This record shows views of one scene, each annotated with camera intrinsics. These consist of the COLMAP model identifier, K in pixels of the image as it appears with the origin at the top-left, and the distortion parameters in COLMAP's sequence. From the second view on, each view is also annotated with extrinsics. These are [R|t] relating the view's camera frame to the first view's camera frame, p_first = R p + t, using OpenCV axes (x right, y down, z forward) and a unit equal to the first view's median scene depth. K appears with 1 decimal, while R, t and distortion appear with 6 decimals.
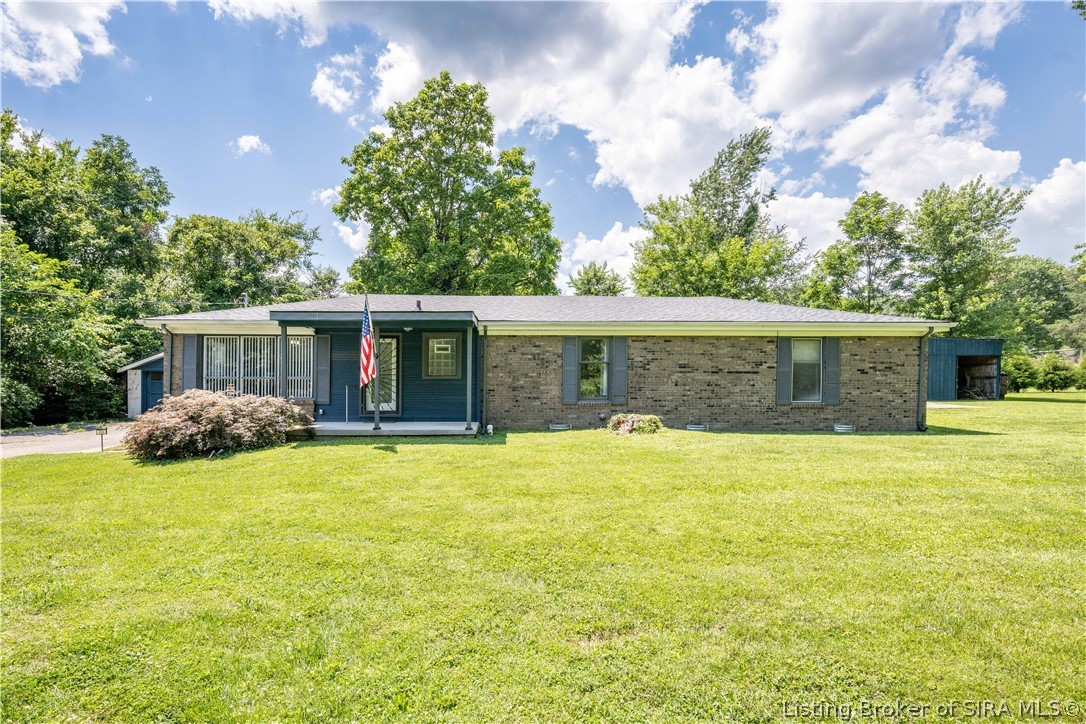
lens RADIAL K [[577.7, 0, 537.7], [0, 577.7, 372.7], [0, 0, 1]] dist [0.005305, 0.000069]
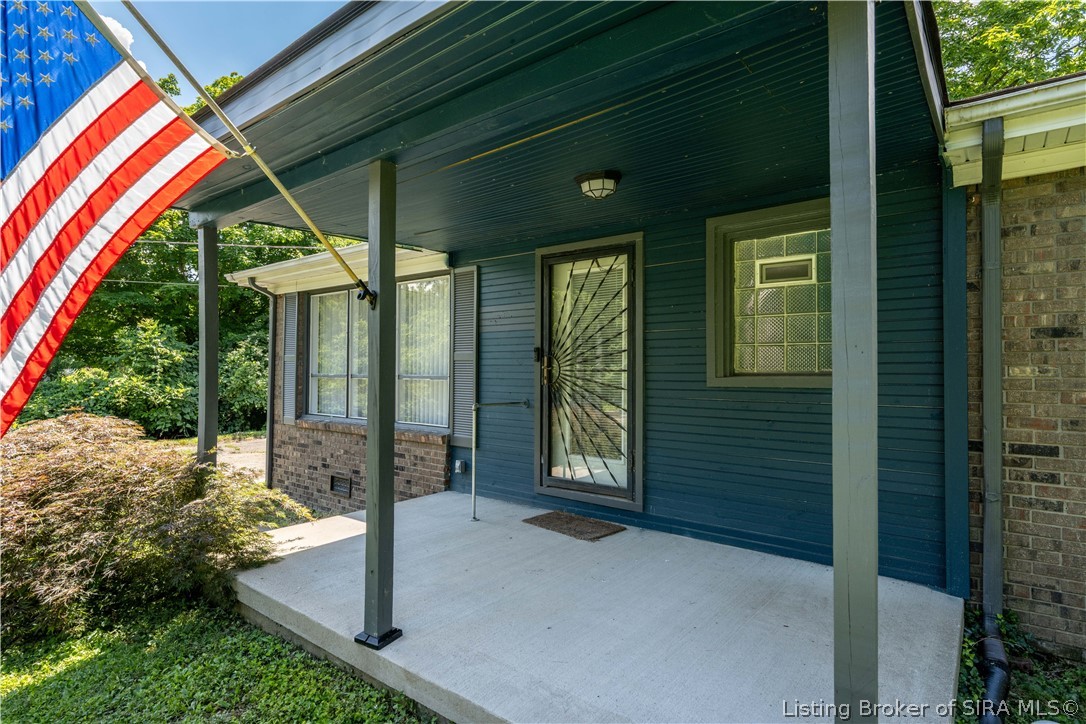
lens RADIAL K [[577.7, 0, 547.7], [0, 577.7, 357.2], [0, 0, 1]] dist [0.005305, 0.000069]
pose [[0.759449, -0.012360, -0.650450, -0.075994], [0.014031, 0.999898, -0.002618, -0.003235], [0.650416, -0.007138, 0.759545, 0.729754]]
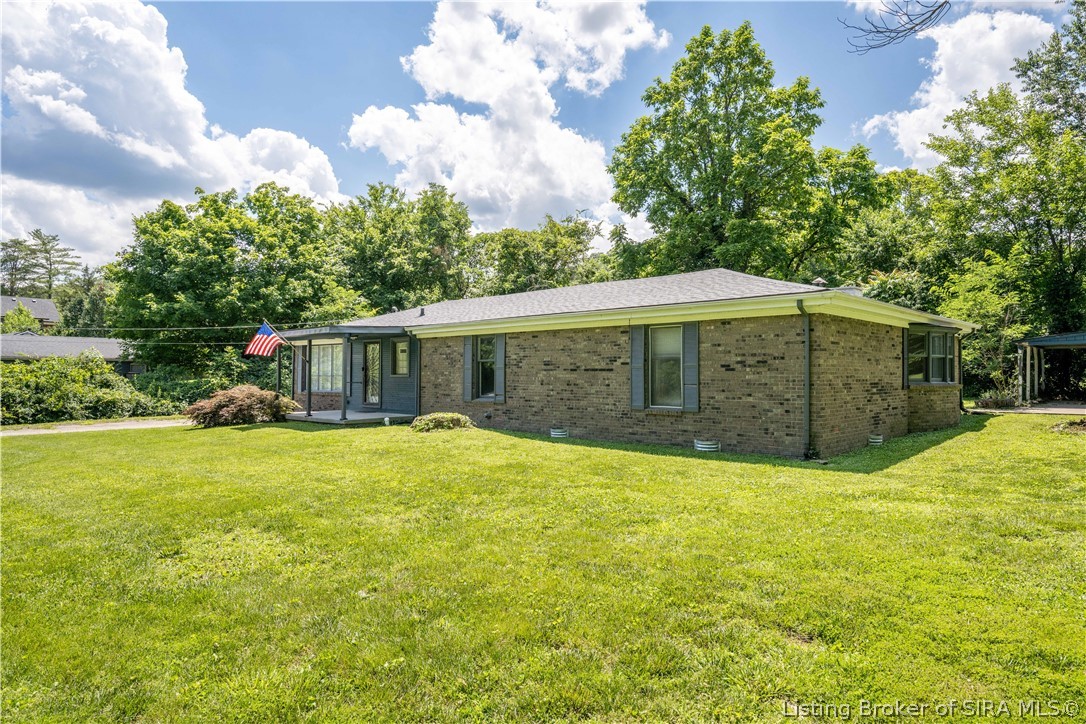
lens RADIAL K [[660.7, 0, 544.3], [0, 660.7, 357.6], [0, 0, 1]] dist [-0.002425, -0.000362]
pose [[0.700368, -0.018570, -0.713540, 0.990691], [0.018654, 0.999796, -0.007710, -0.012554], [0.713538, -0.007910, 0.700572, 0.266688]]
